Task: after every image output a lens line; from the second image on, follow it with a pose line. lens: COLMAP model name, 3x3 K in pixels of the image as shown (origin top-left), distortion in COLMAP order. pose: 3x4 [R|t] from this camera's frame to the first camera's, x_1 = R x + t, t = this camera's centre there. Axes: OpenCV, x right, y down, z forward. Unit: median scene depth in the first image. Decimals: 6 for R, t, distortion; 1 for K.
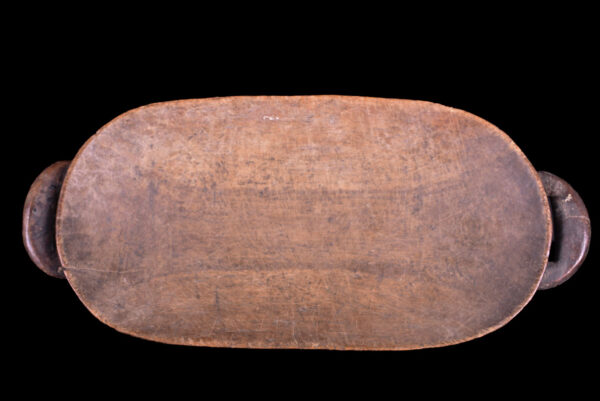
lens RADIAL K [[647.2, 0, 300.1], [0, 647.2, 200.6], [0, 0, 1]] dist [-0.099241, 0.000000]
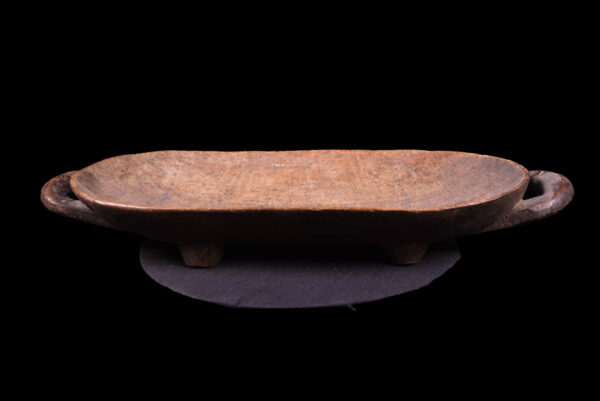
lens RADIAL K [[647.2, 0, 299.9], [0, 647.2, 200.7], [0, 0, 1]] dist [-0.099241, 0.000000]
pose [[0.995550, -0.000981, -0.094226, 0.109997], [-0.082903, 0.466232, -0.880769, 0.960884], [0.044795, 0.884662, 0.464077, 0.497609]]
